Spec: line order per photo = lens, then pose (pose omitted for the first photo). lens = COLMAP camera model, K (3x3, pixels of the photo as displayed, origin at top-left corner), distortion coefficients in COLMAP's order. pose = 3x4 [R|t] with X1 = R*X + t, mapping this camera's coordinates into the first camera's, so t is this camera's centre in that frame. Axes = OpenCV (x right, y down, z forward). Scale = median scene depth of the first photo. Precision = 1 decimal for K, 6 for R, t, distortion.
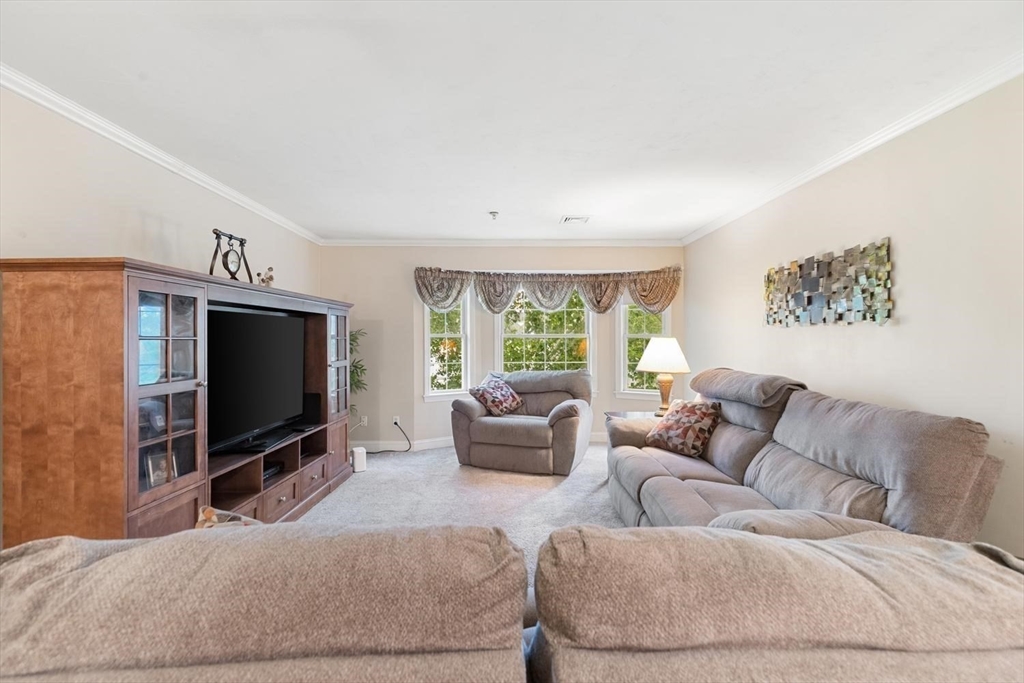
lens RADIAL K [[461.8, 0, 509.4], [0, 461.8, 338.5], [0, 0, 1]] dist [0.006979, -0.002162]
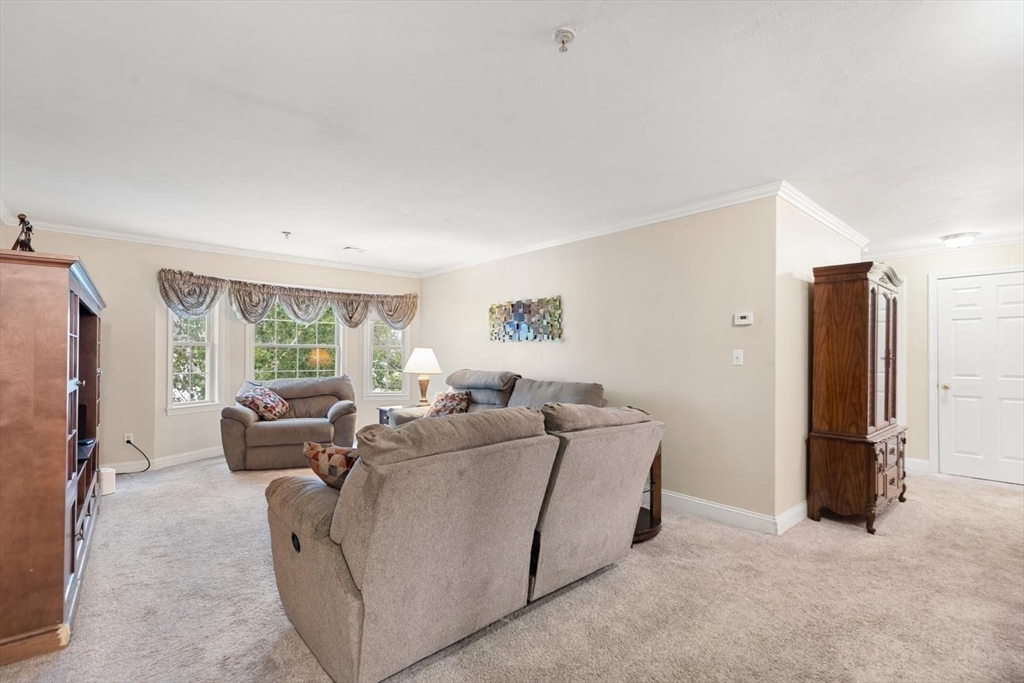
lens RADIAL K [[461.8, 0, 506.8], [0, 461.8, 350.7], [0, 0, 1]] dist [0.006979, -0.002162]
pose [[0.769813, 0.013390, 0.638129, -0.390866], [-0.007856, 0.999903, -0.011505, 0.021583], [-0.638221, 0.003844, 0.769843, -0.222716]]
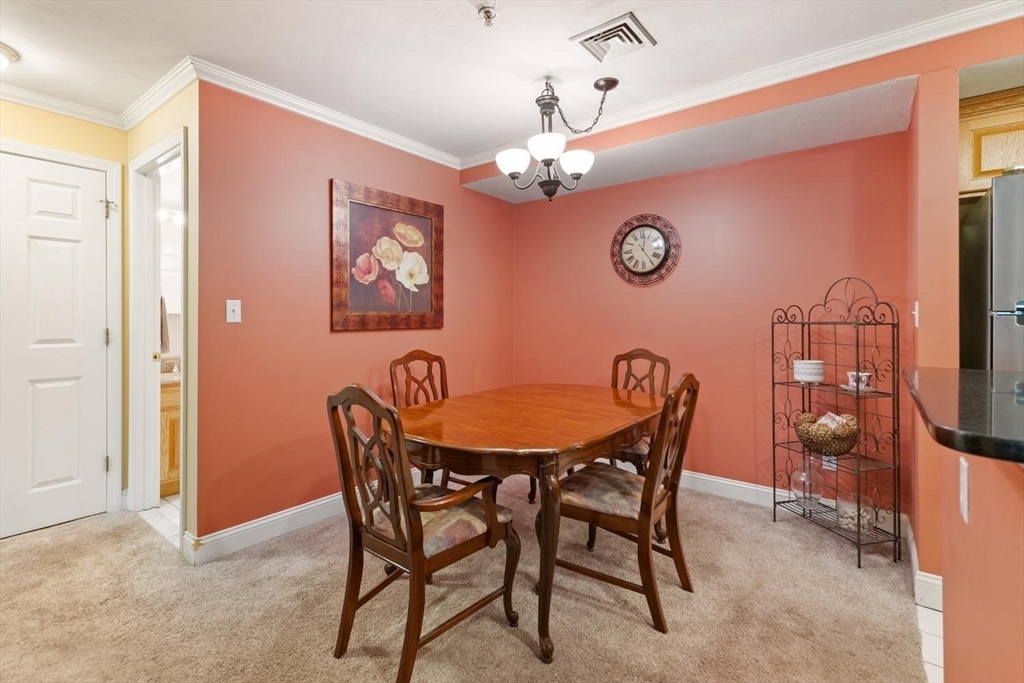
lens RADIAL K [[461.8, 0, 510.1], [0, 461.8, 314.1], [0, 0, 1]] dist [0.006979, -0.002162]
pose [[-0.787915, 0.001684, 0.615782, 0.466151], [-0.001311, 0.999989, -0.004413, 0.026788], [-0.615783, -0.004284, -0.787904, 0.009074]]
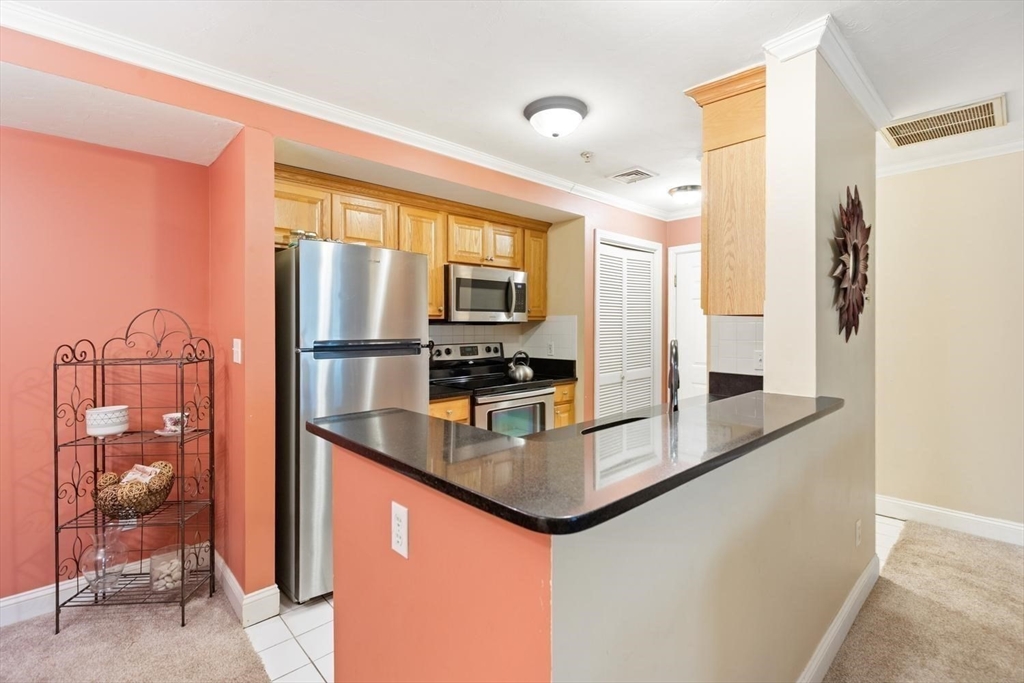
lens RADIAL K [[461.8, 0, 519.0], [0, 461.8, 325.0], [0, 0, 1]] dist [0.006979, -0.002162]
pose [[-0.733179, 0.004820, -0.680019, 0.566902], [0.003844, 0.999988, 0.002943, -0.011723], [0.680025, -0.000456, -0.733189, -0.064498]]
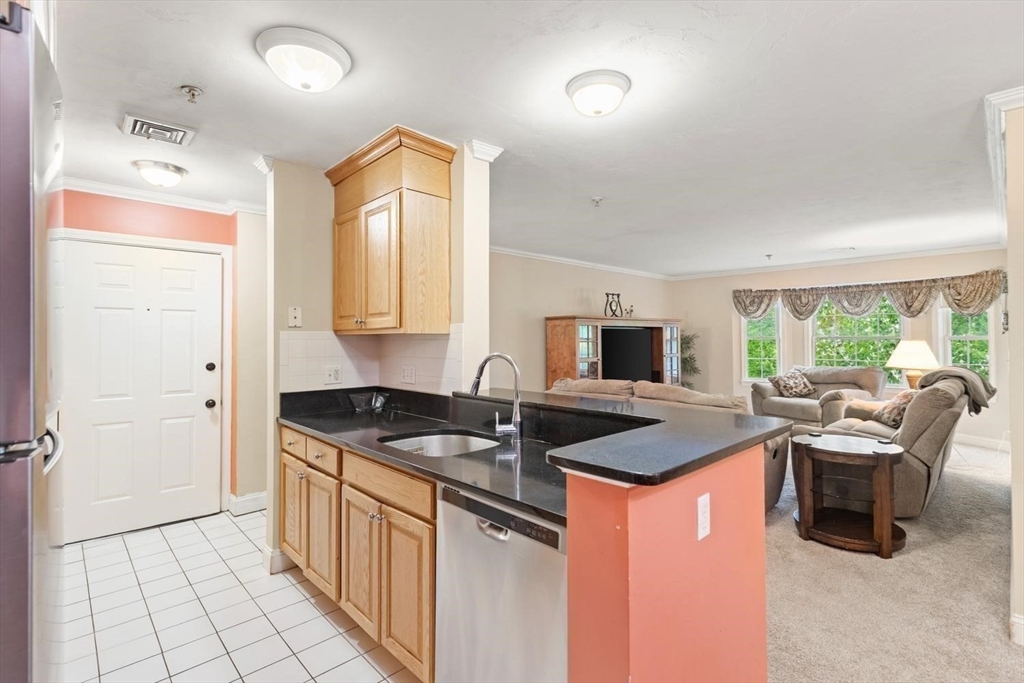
lens RADIAL K [[461.8, 0, 515.5], [0, 461.8, 331.7], [0, 0, 1]] dist [0.006979, -0.002162]
pose [[0.681489, -0.011828, -0.731733, 0.581637], [0.003642, 0.999912, -0.012771, -0.015093], [0.731819, 0.006038, 0.681472, -0.705976]]
